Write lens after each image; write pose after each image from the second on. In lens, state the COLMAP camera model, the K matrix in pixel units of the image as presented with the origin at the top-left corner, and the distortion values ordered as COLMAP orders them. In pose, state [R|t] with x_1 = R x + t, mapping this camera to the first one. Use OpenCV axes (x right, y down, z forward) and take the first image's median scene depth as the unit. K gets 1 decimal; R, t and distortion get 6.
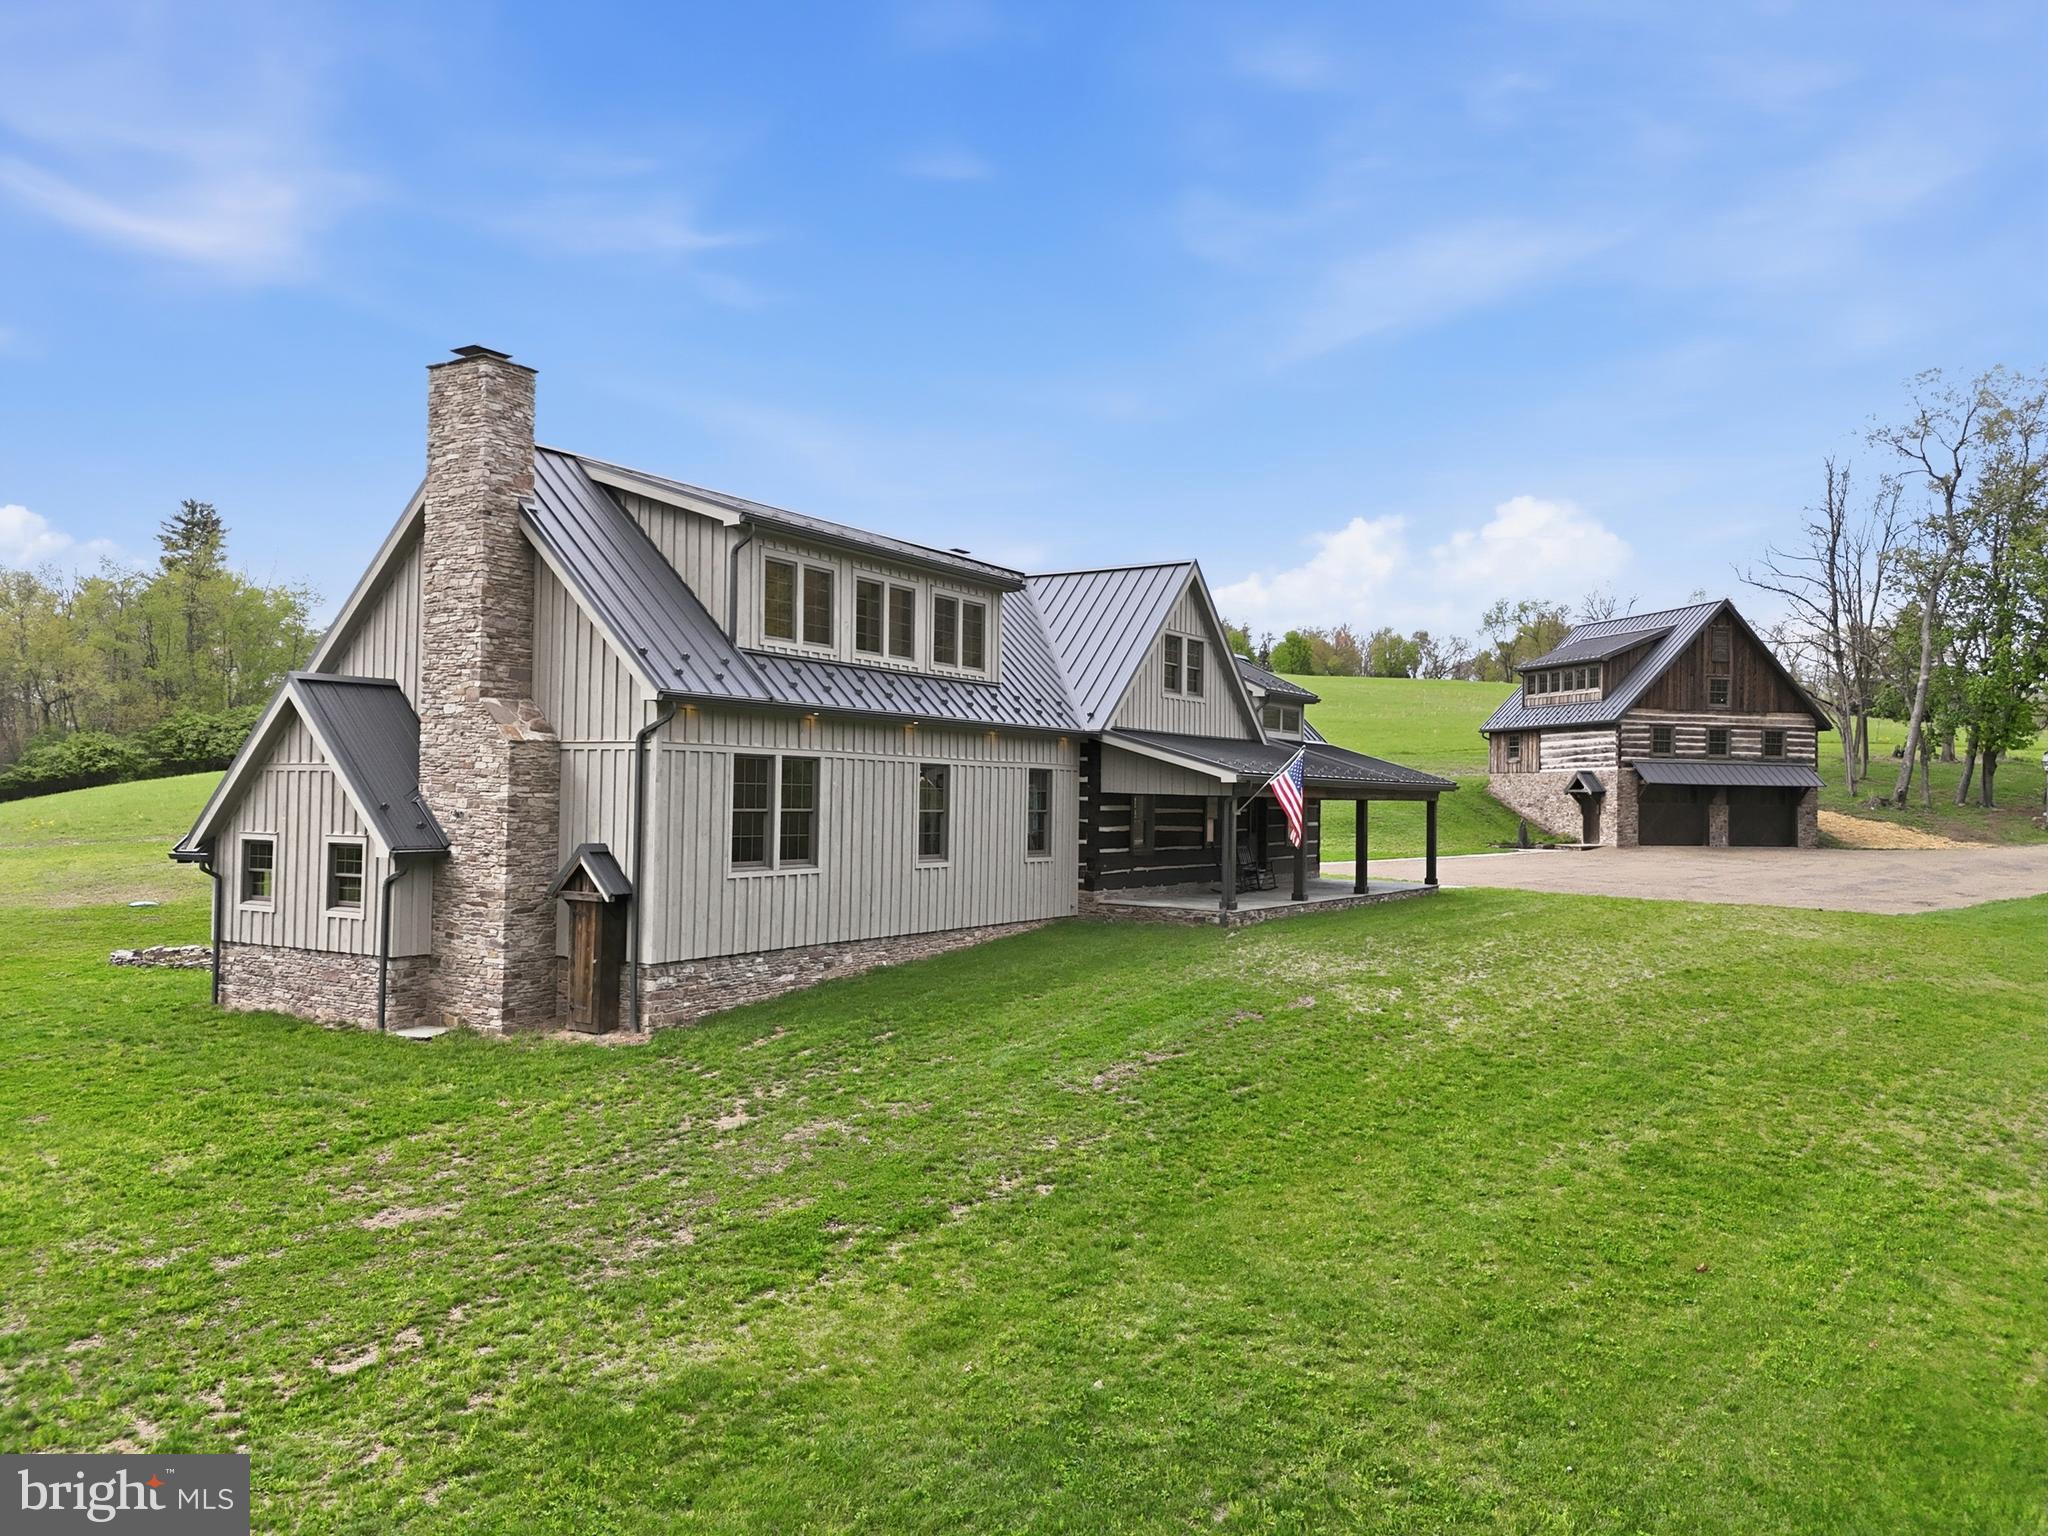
lens RADIAL K [[1521.5, 0, 1020.8], [0, 1521.5, 774.3], [0, 0, 1]] dist [0.030950, -0.001406]
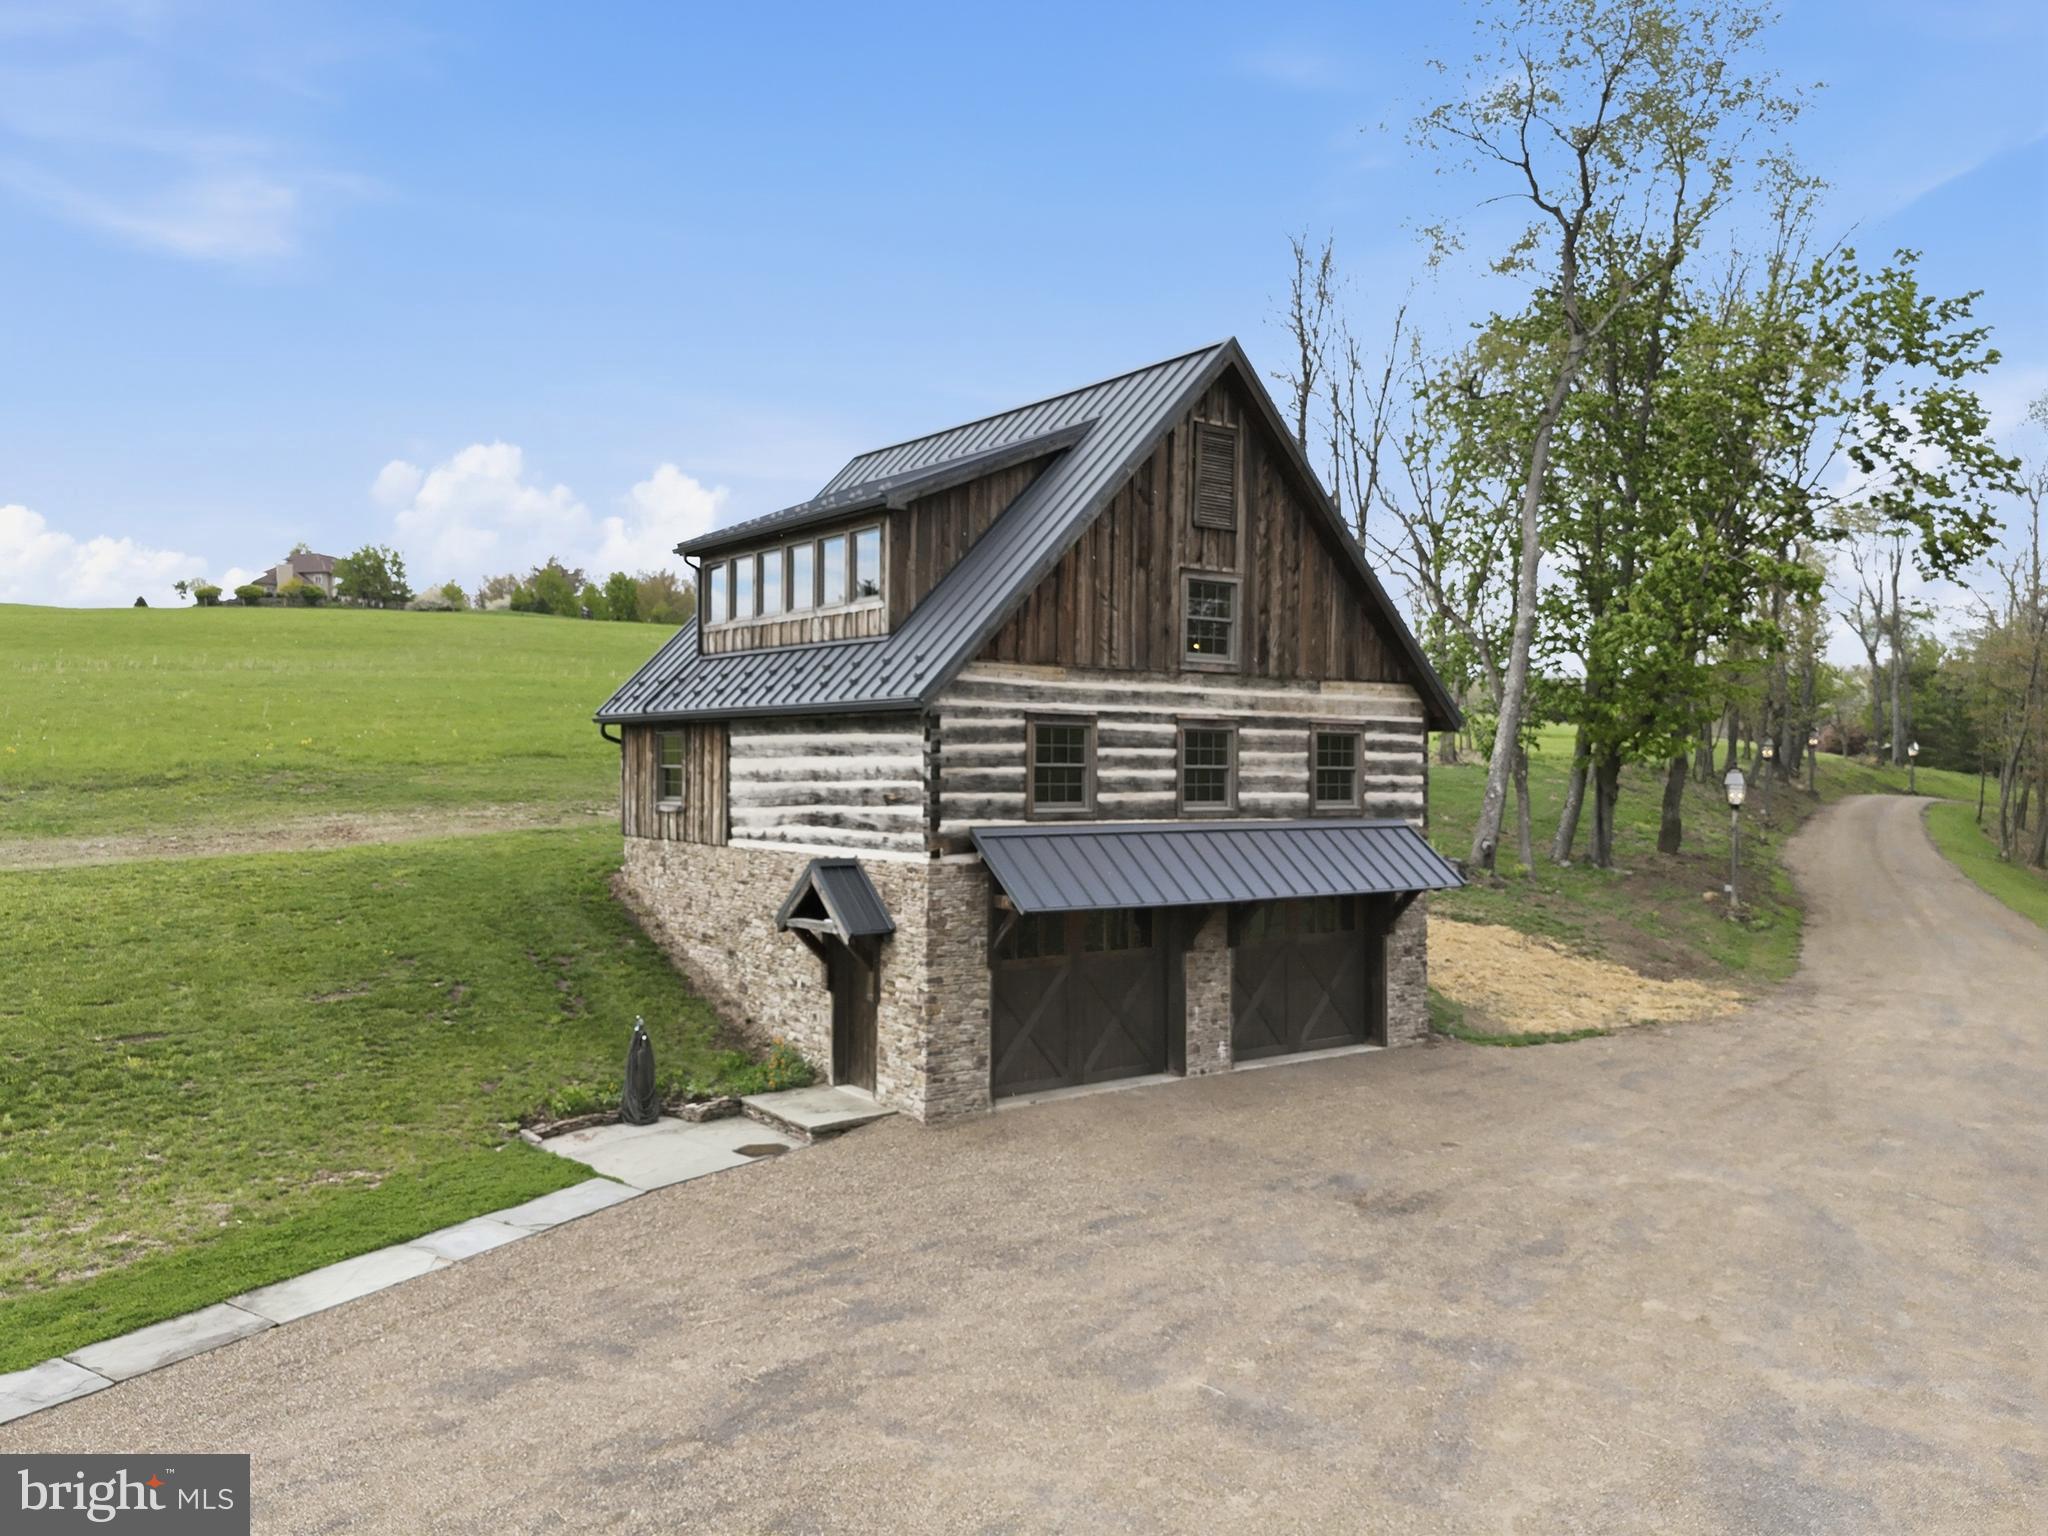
lens RADIAL K [[1485.2, 0, 1004.5], [0, 1485.2, 771.2], [0, 0, 1]] dist [0.039283, -0.017859]
pose [[0.924855, -0.010052, 0.380186, 0.290312], [0.001024, 0.999713, 0.023940, -0.027930], [-0.380318, -0.021751, 0.924600, 0.716942]]
